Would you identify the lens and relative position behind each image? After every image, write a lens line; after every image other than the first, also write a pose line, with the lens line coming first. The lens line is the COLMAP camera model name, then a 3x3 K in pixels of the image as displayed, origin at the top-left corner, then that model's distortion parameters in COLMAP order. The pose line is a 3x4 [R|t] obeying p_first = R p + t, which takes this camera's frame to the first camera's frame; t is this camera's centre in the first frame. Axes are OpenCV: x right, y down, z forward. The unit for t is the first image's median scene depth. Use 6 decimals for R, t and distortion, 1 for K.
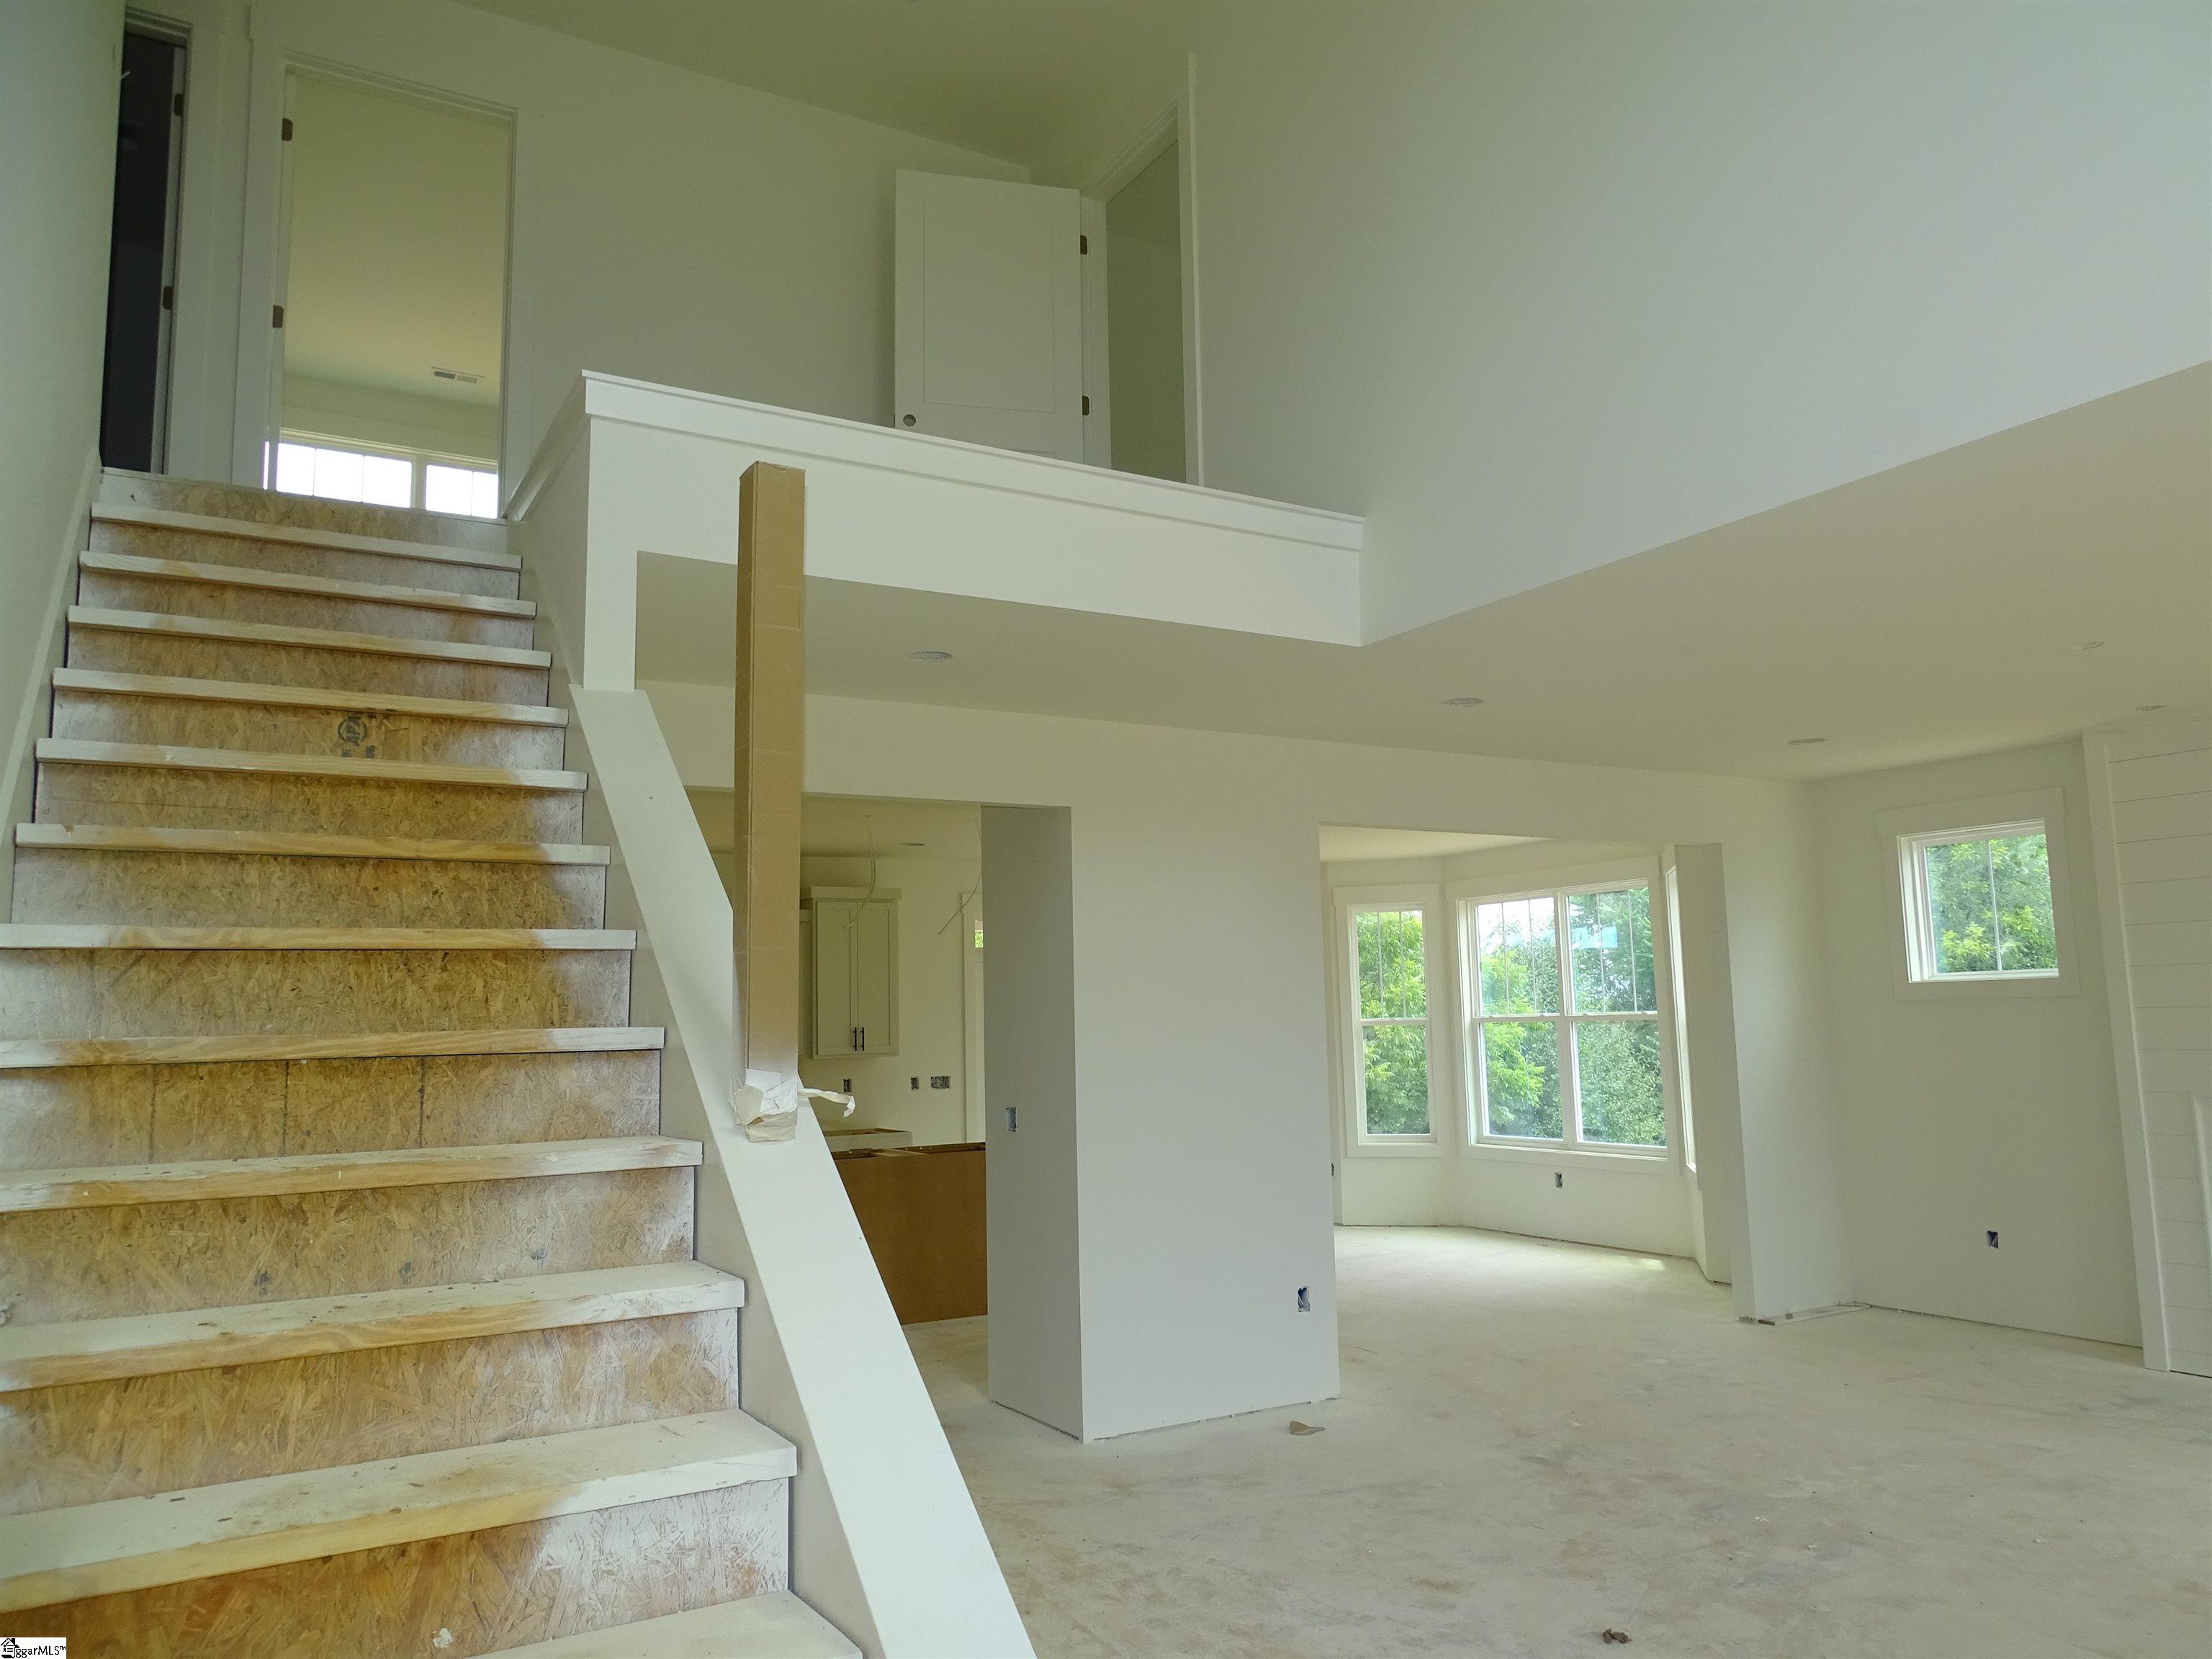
lens RADIAL K [[1545.4, 0, 1112.0], [0, 1545.4, 823.1], [0, 0, 1]] dist [-0.006406, -0.004447]
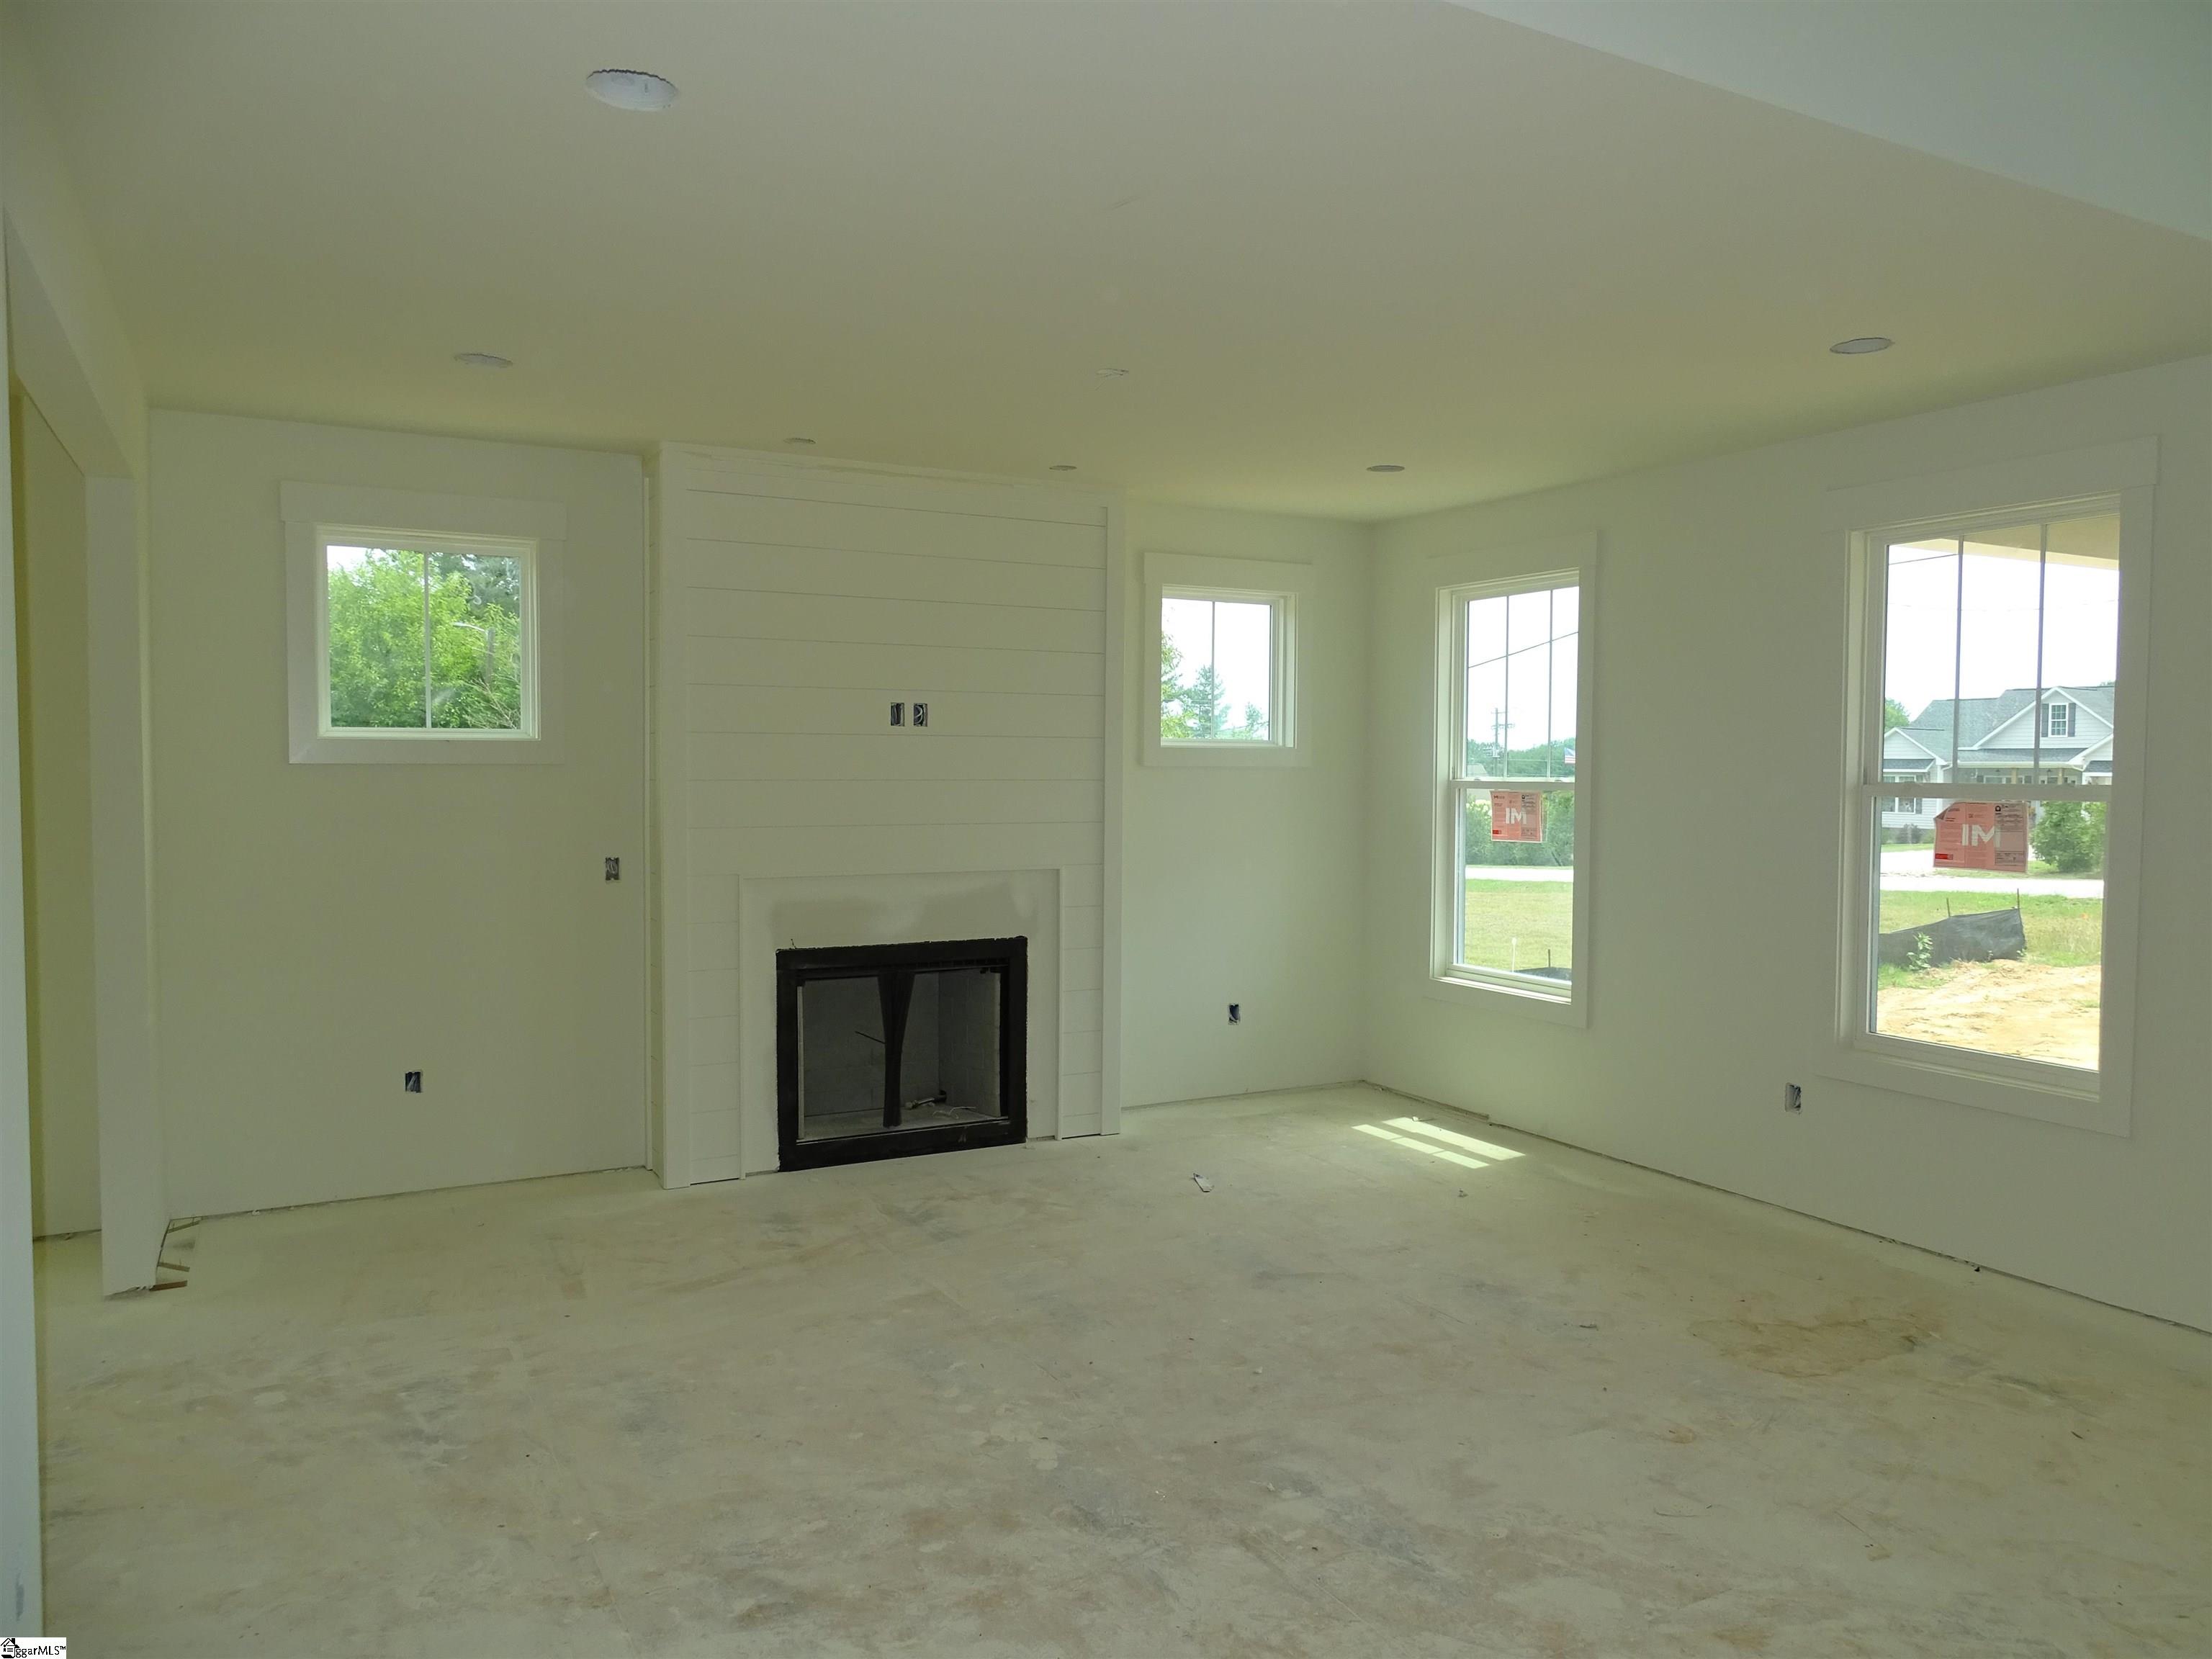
lens RADIAL K [[1585.0, 0, 1115.2], [0, 1585.0, 828.9], [0, 0, 1]] dist [0.001734, 0.004459]
pose [[0.031106, -0.020573, 0.999304, -0.229017], [-0.131246, 0.991047, 0.024489, 0.100956], [-0.990862, -0.131916, 0.028128, 0.786977]]
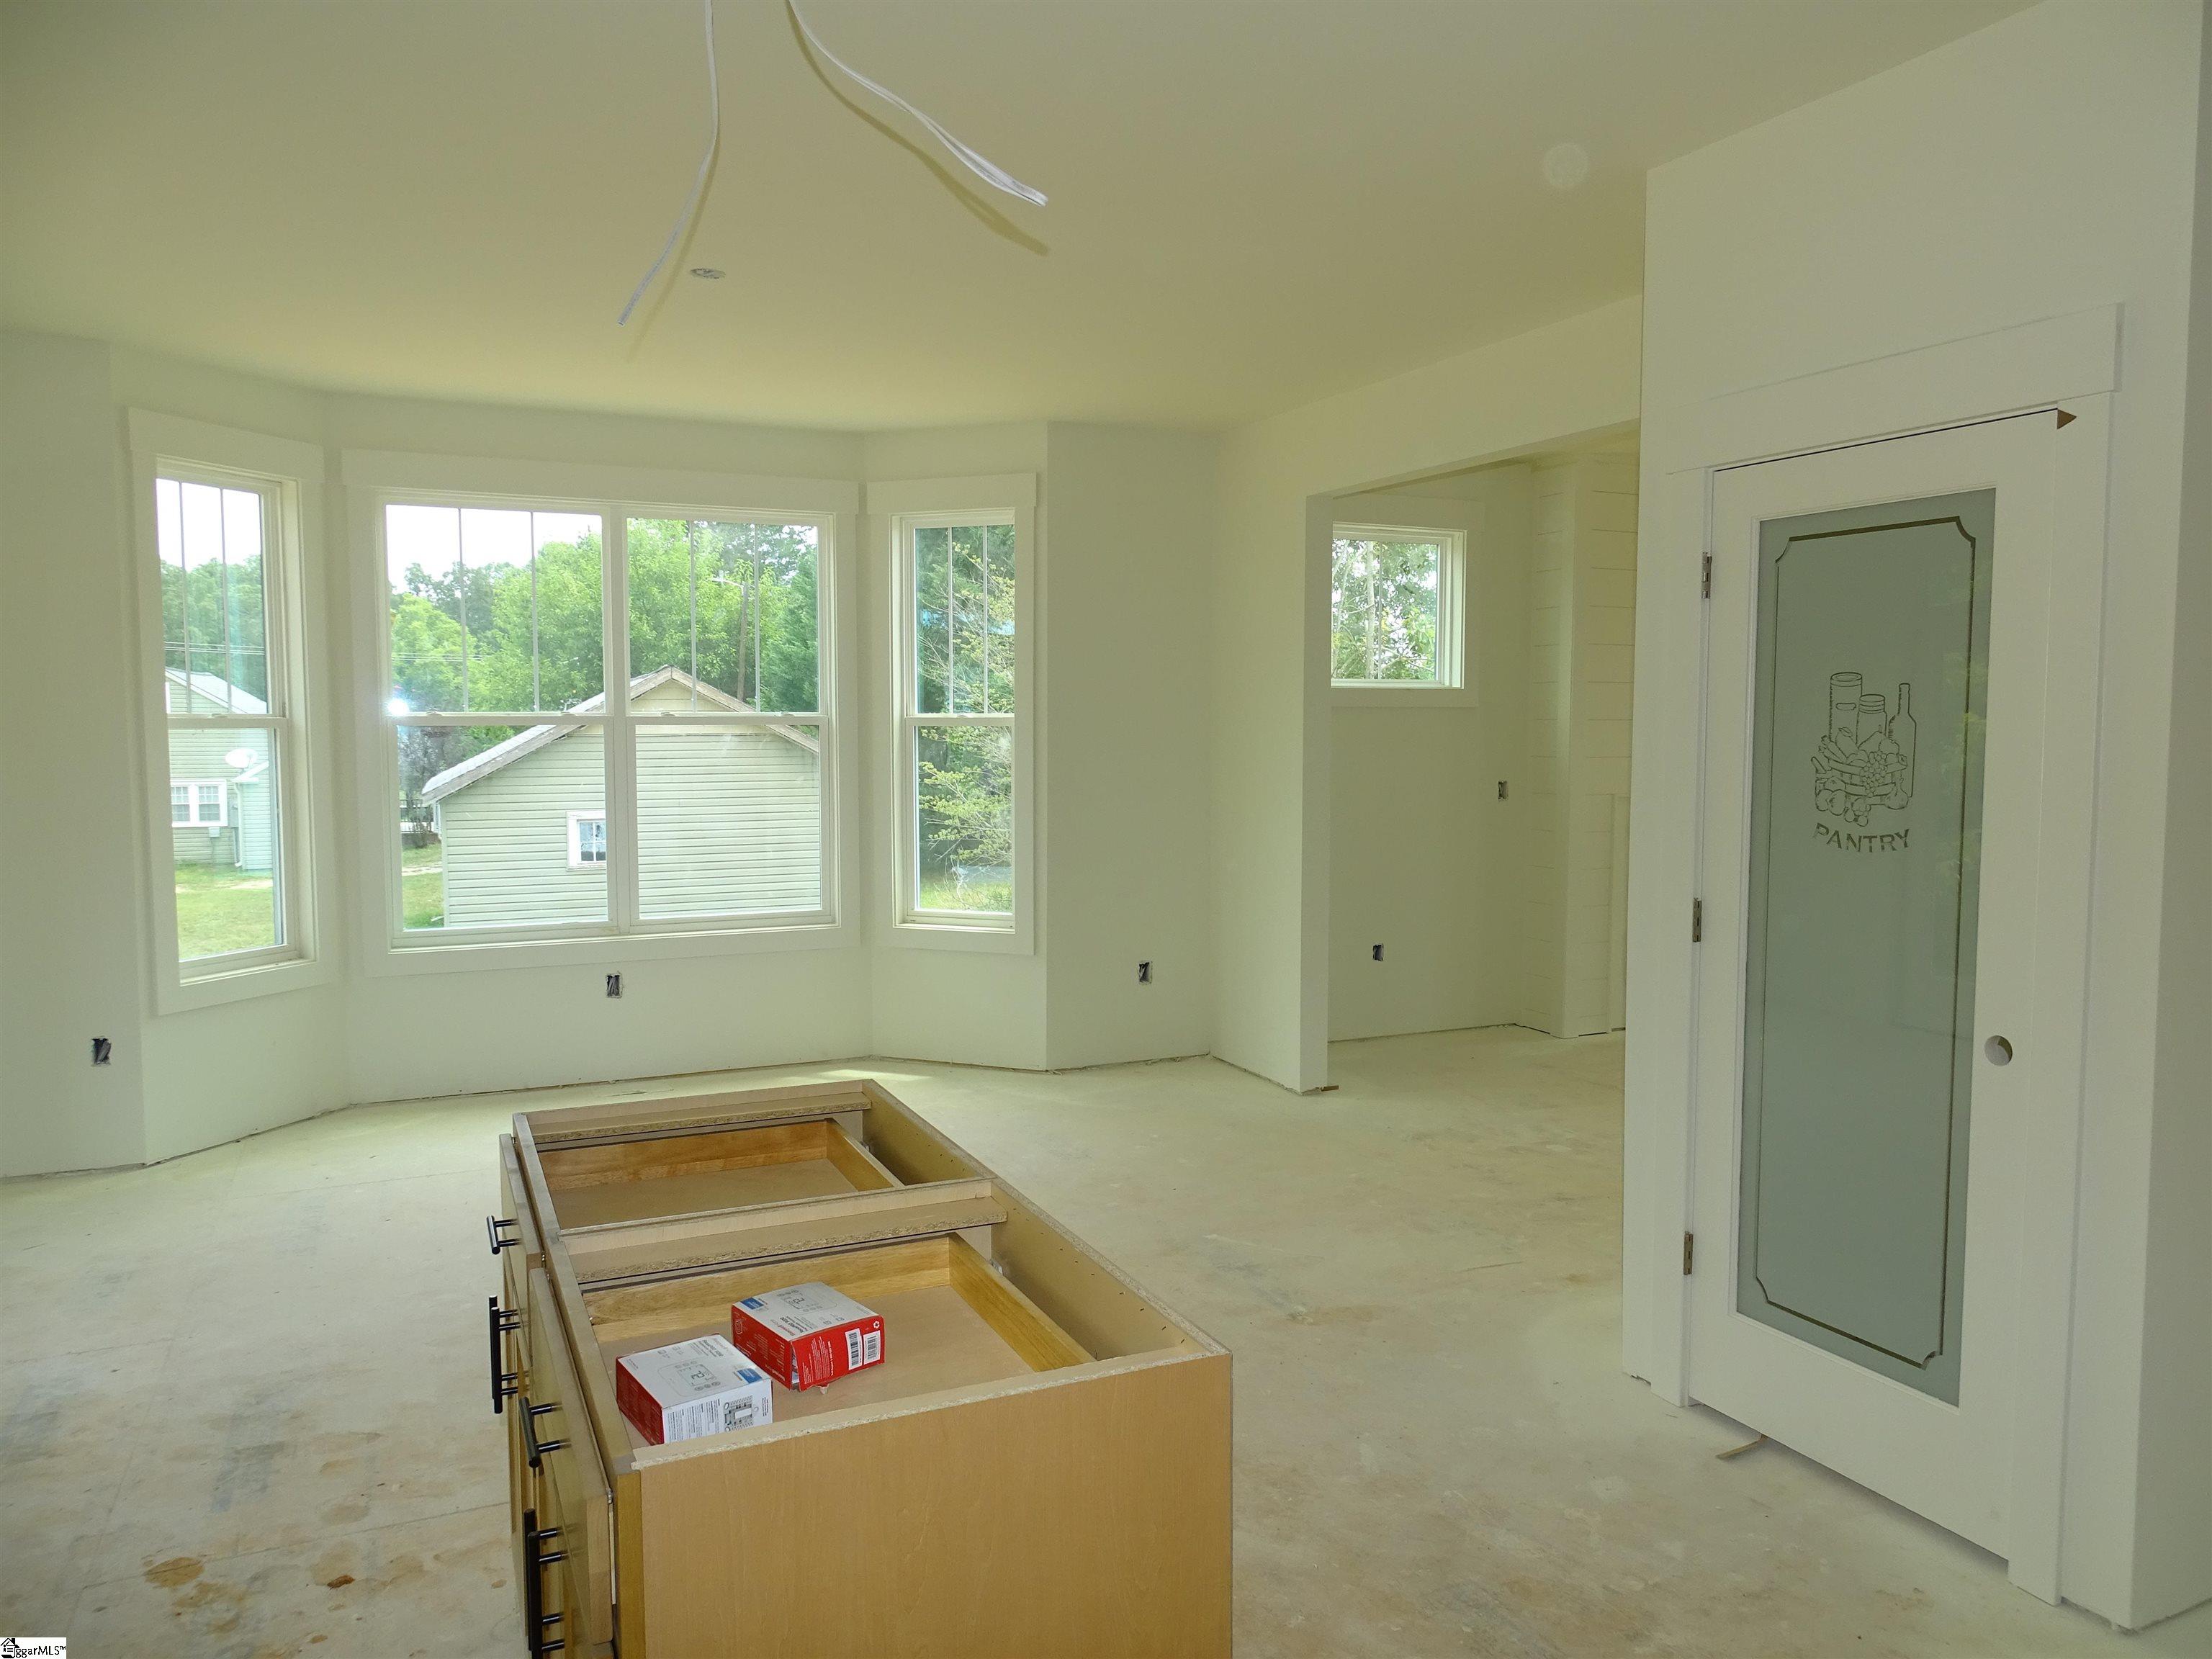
lens RADIAL K [[1581.7, 0, 1113.1], [0, 1581.7, 822.3], [0, 0, 1]] dist [-0.007963, 0.007574]
pose [[0.094602, -0.049060, 0.994306, -0.531330], [-0.131312, 0.989443, 0.061313, 0.179043], [-0.986817, -0.136365, 0.087162, 1.311170]]
